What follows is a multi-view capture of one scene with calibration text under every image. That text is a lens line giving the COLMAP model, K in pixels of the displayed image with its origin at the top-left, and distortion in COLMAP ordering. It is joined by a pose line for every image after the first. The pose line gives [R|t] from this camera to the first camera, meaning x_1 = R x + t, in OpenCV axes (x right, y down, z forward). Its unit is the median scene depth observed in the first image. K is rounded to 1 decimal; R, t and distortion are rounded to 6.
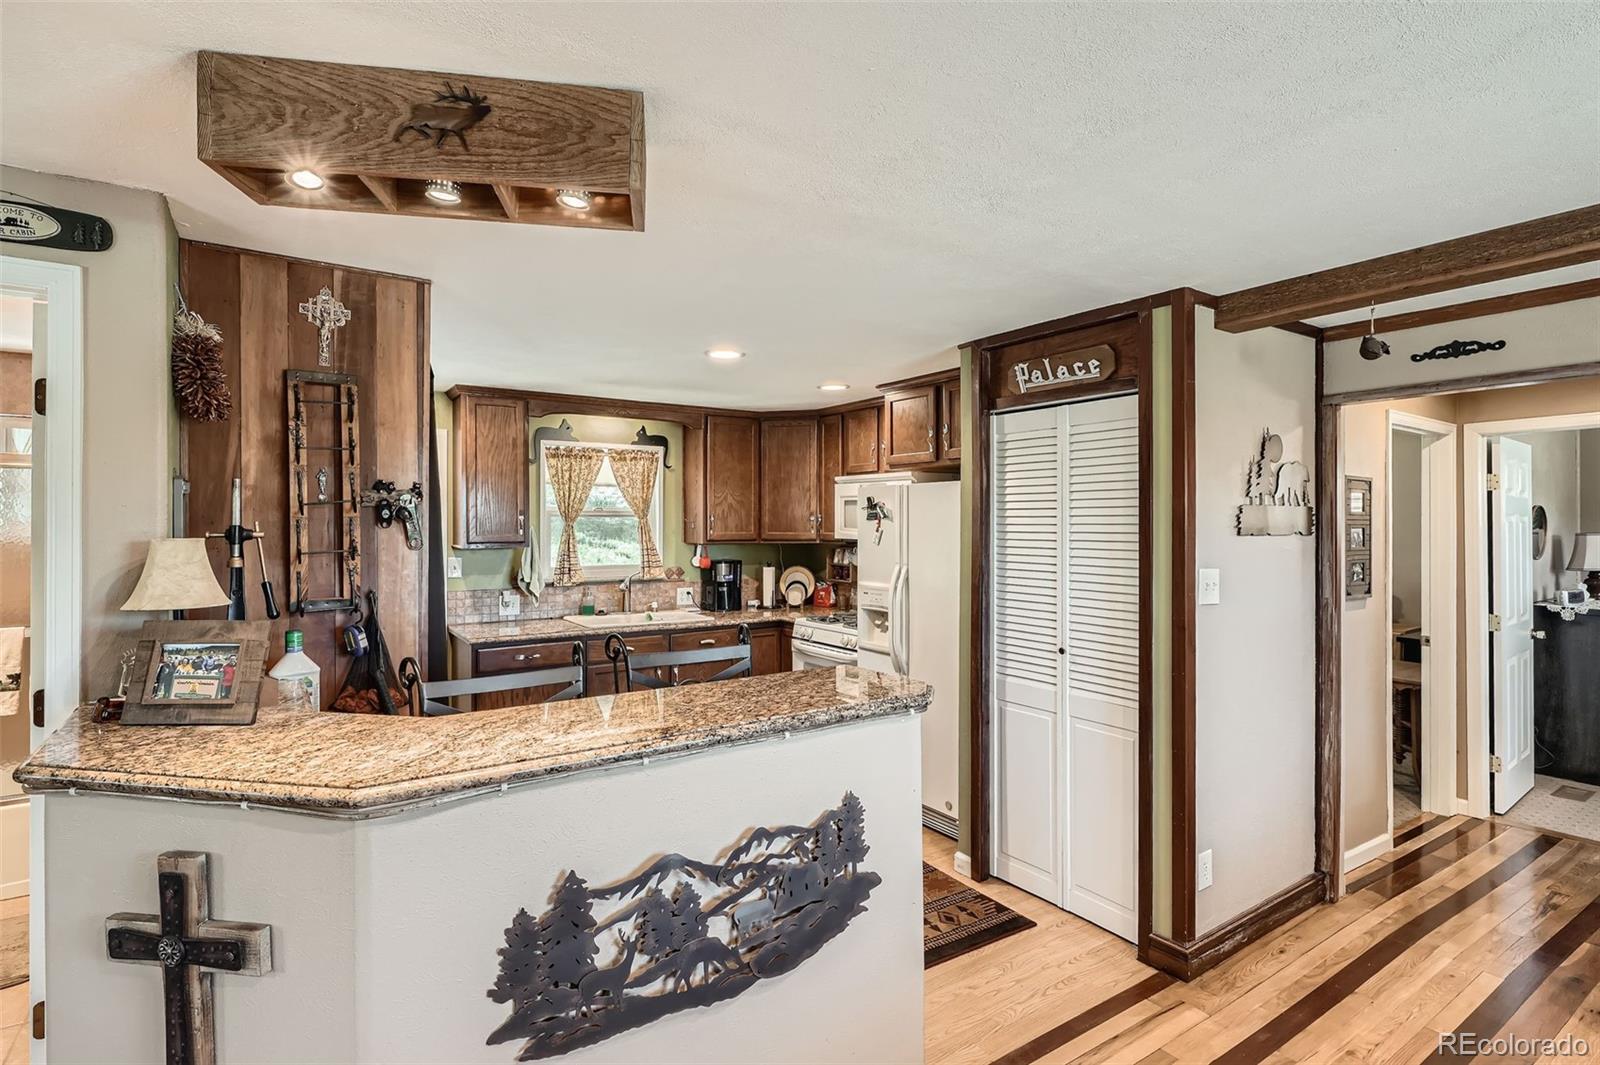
lens RADIAL K [[773.6, 0, 796.3], [0, 773.6, 522.9], [0, 0, 1]] dist [0.003059, -0.001937]
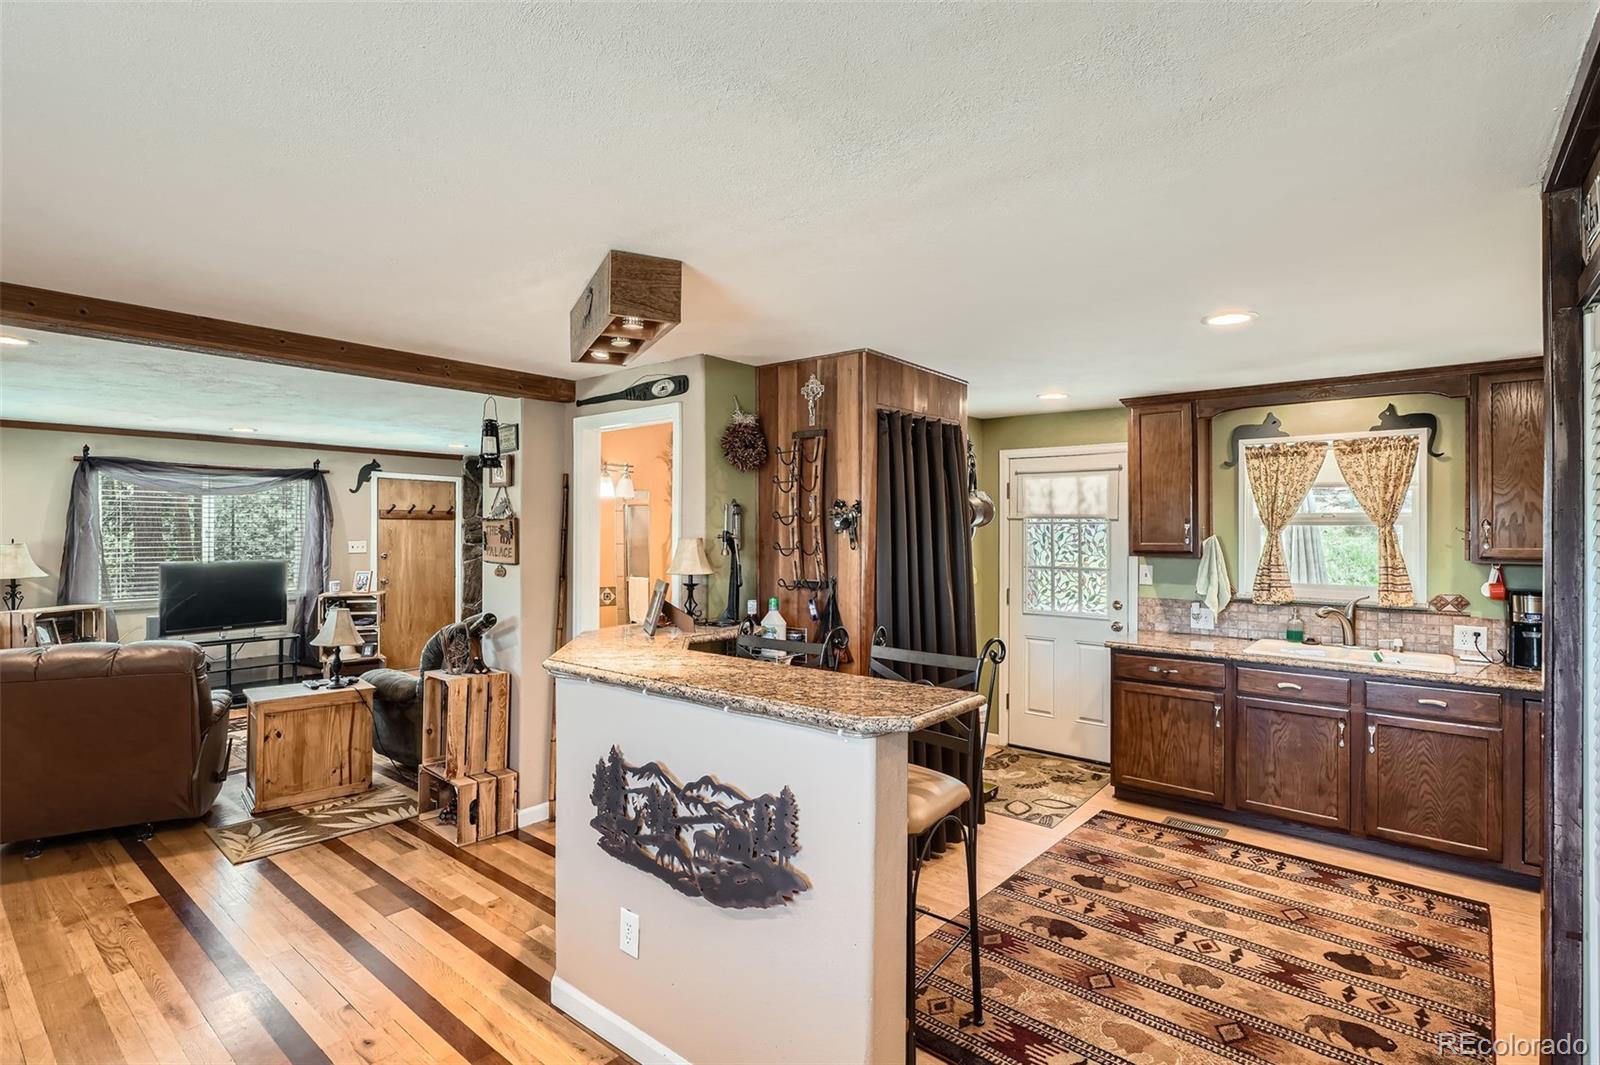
lens RADIAL K [[773.6, 0, 812.7], [0, 773.6, 529.9], [0, 0, 1]] dist [0.003059, -0.001937]
pose [[0.301118, 0.002285, -0.953584, 0.617159], [-0.004479, 0.999989, 0.000982, -0.001394], [0.953576, 0.003975, 0.301125, 0.408424]]
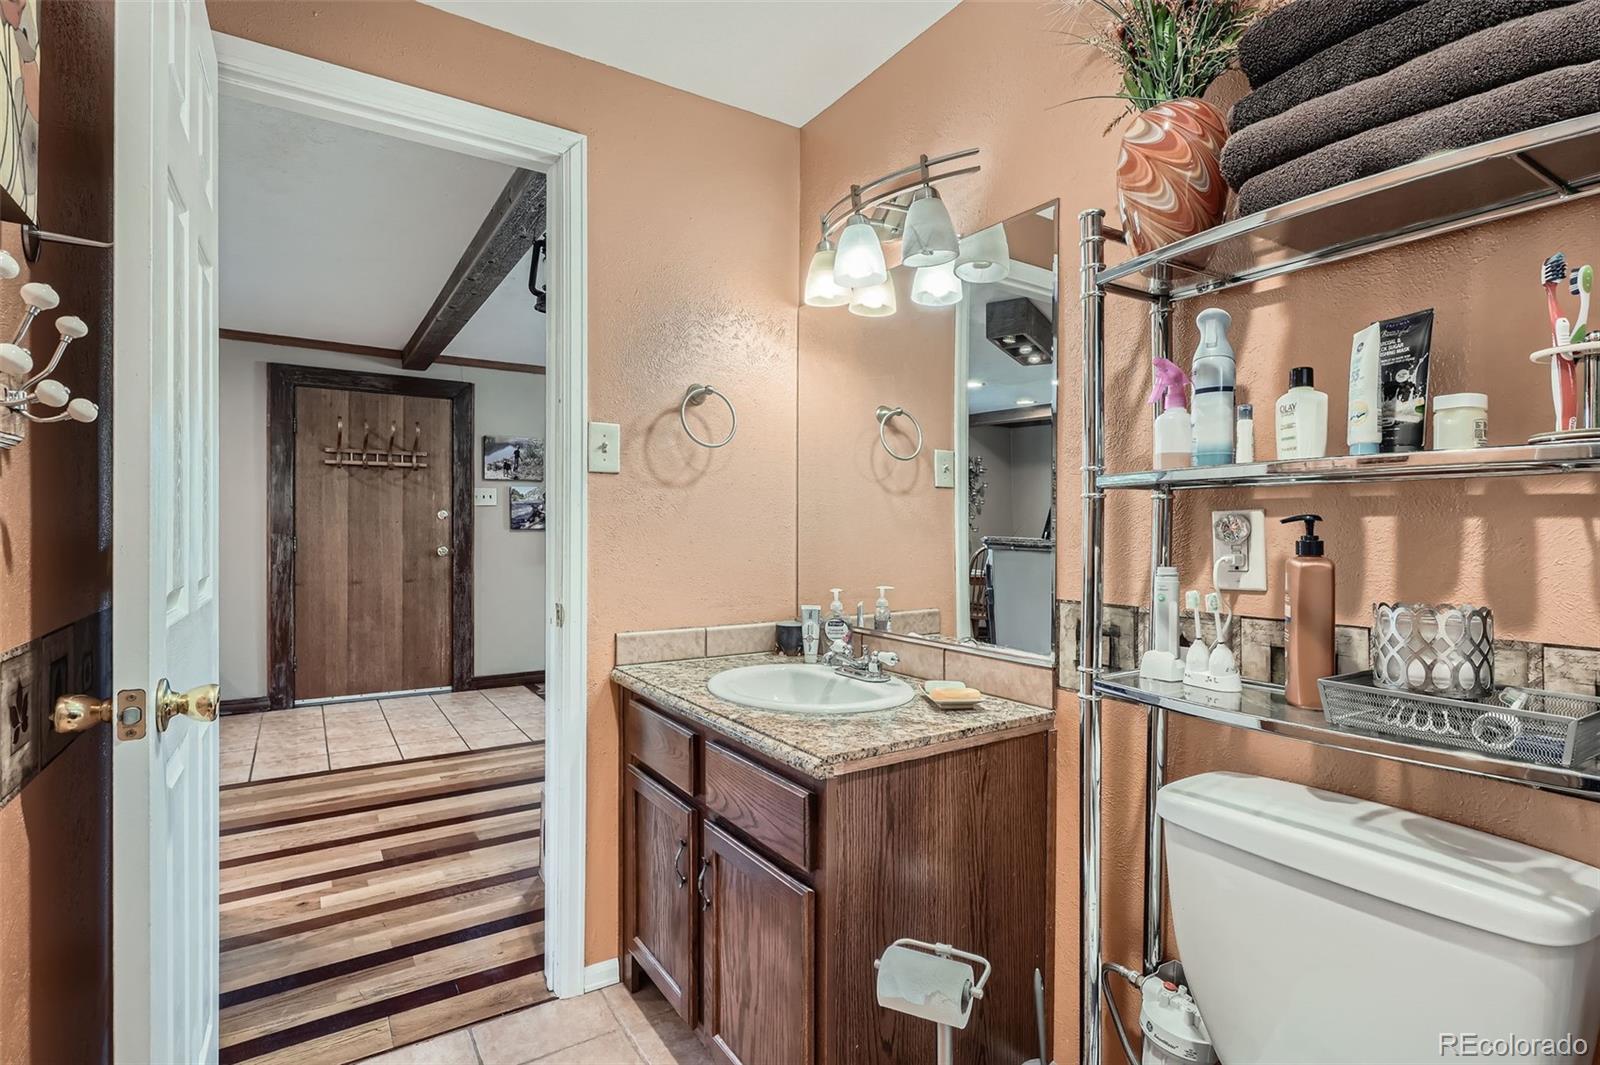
lens RADIAL K [[773.6, 0, 798.9], [0, 773.6, 526.6], [0, 0, 1]] dist [0.003059, -0.001937]
pose [[-0.999908, -0.002641, 0.013318, -0.922893], [-0.002636, 0.999996, 0.000451, 0.118505], [-0.013319, 0.000416, -0.999911, 1.047390]]
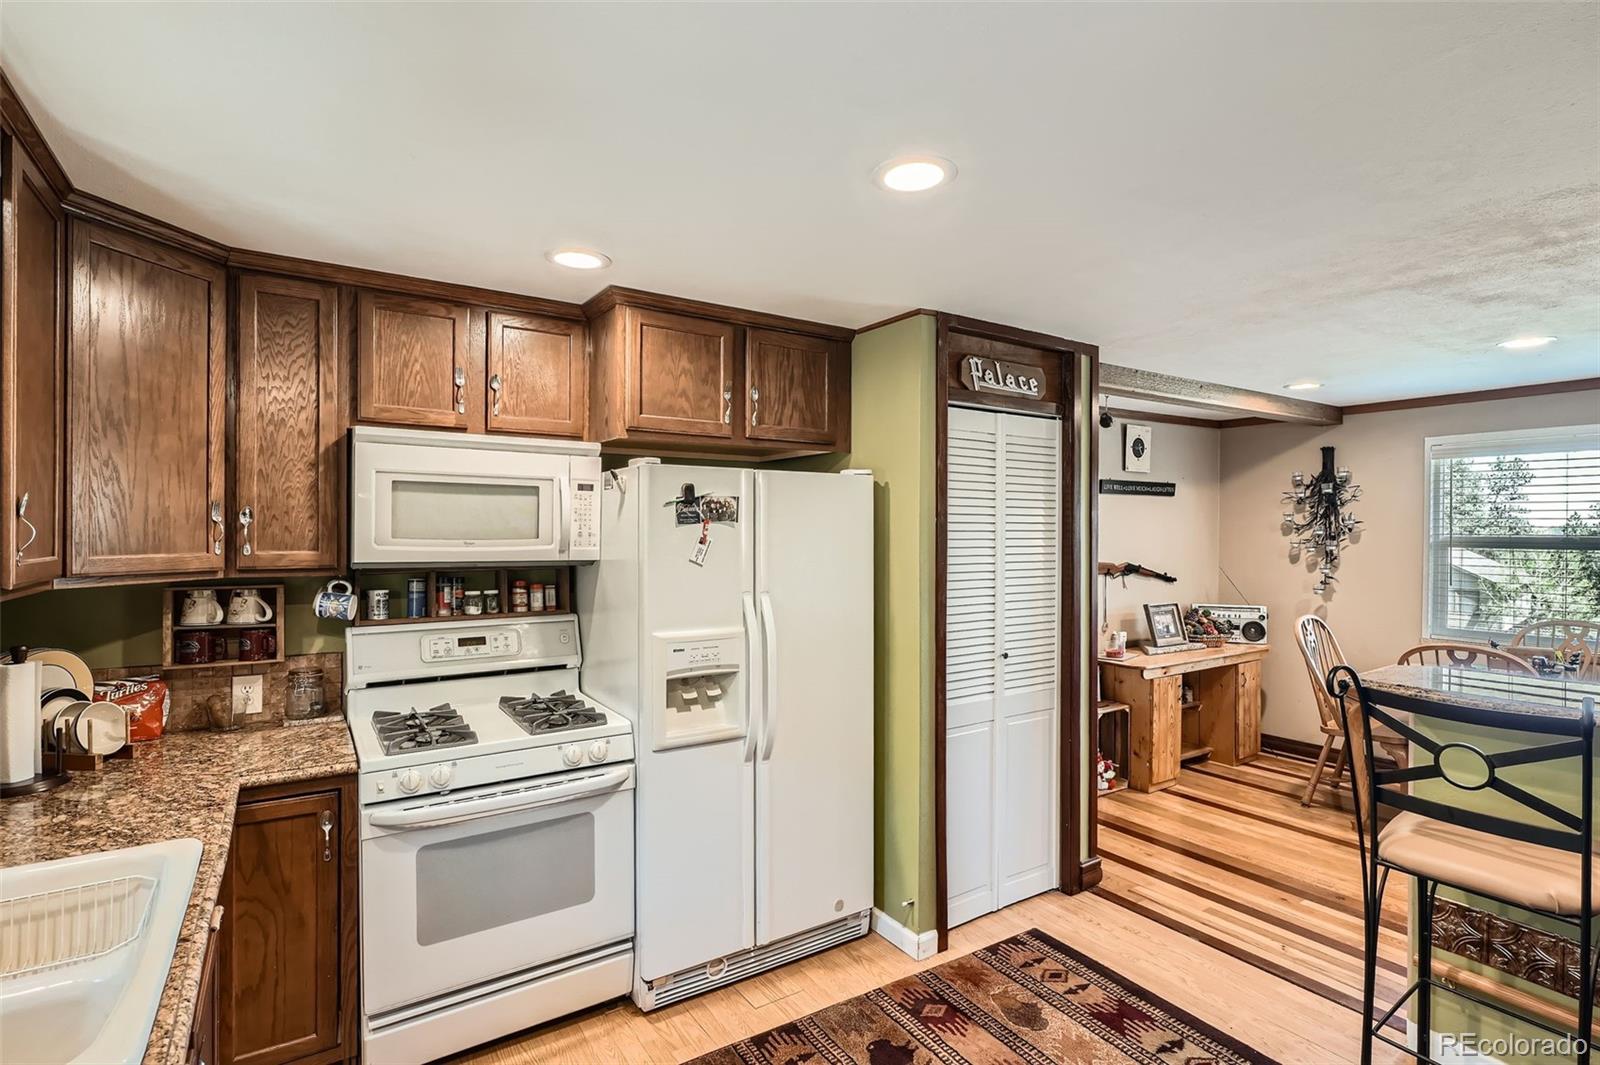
lens RADIAL K [[773.6, 0, 798.4], [0, 773.6, 538.6], [0, 0, 1]] dist [0.003059, -0.001937]
pose [[0.016000, -0.009138, 0.999830, -0.650612], [-0.001320, 0.999957, 0.009160, 0.002759], [-0.999871, -0.001466, 0.015987, 1.209411]]
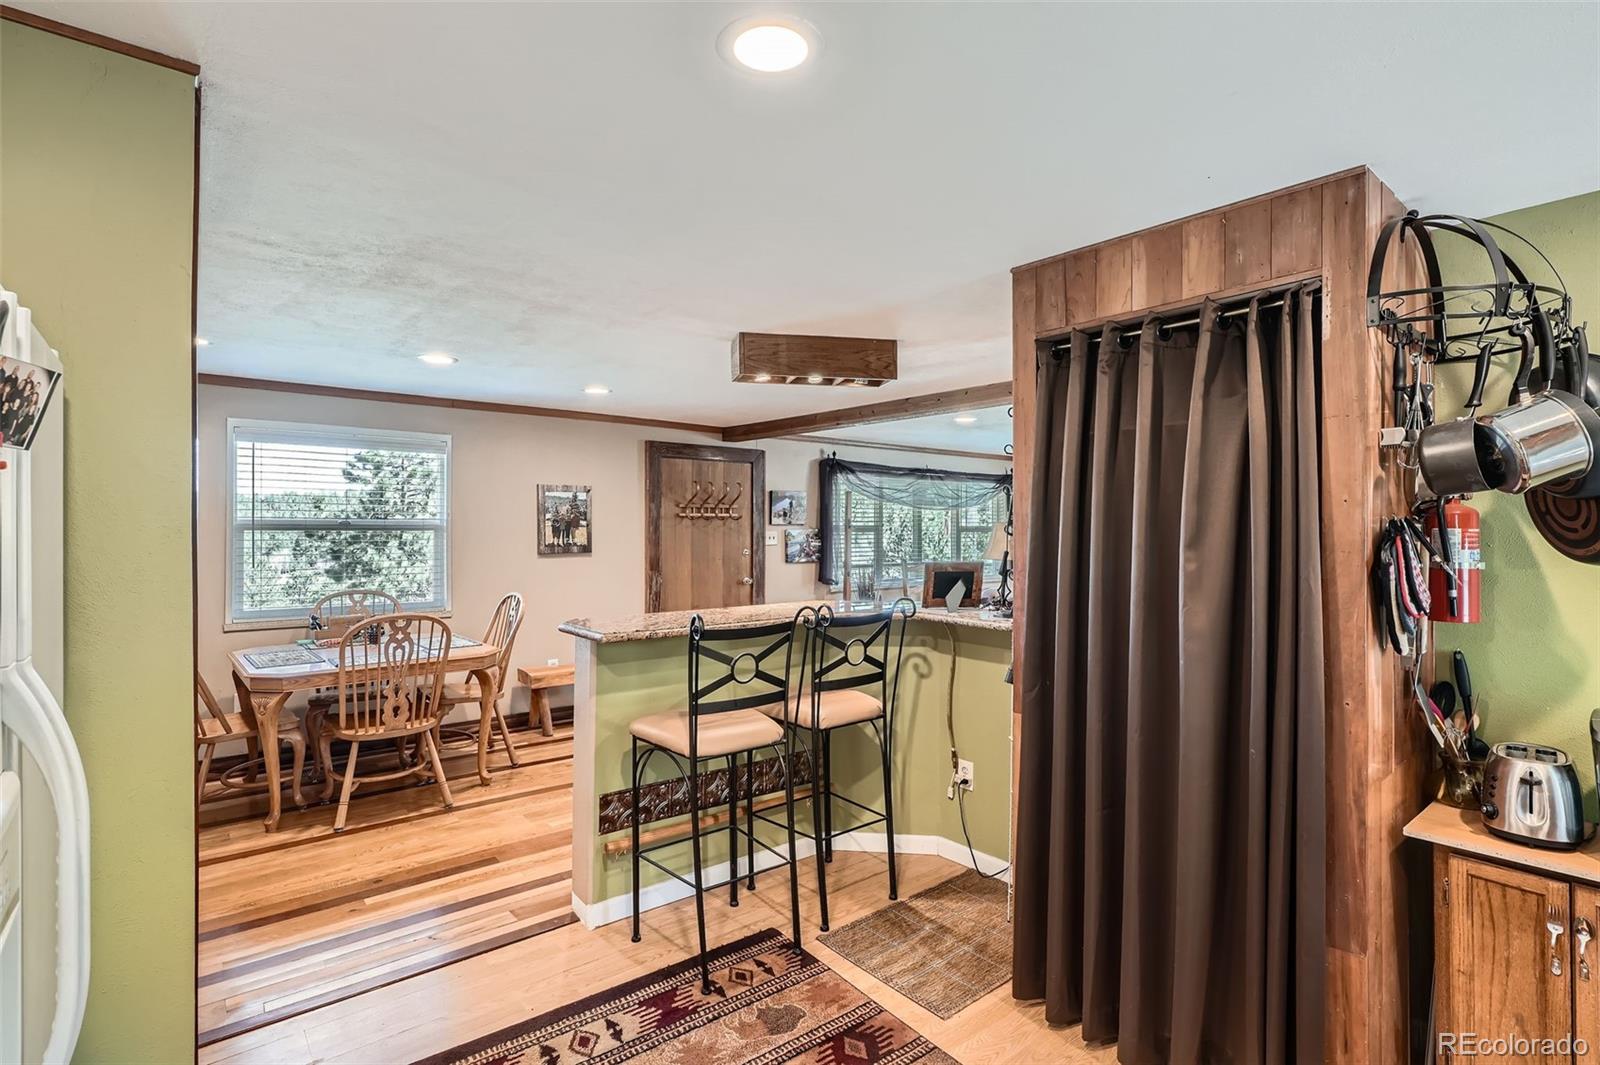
lens RADIAL K [[773.6, 0, 795.7], [0, 773.6, 530.0], [0, 0, 1]] dist [0.003059, -0.001937]
pose [[-0.996524, -0.003758, -0.083217, -0.080044], [-0.004287, 0.999972, 0.006172, 0.016859], [0.083192, 0.006508, -0.996512, 1.562819]]
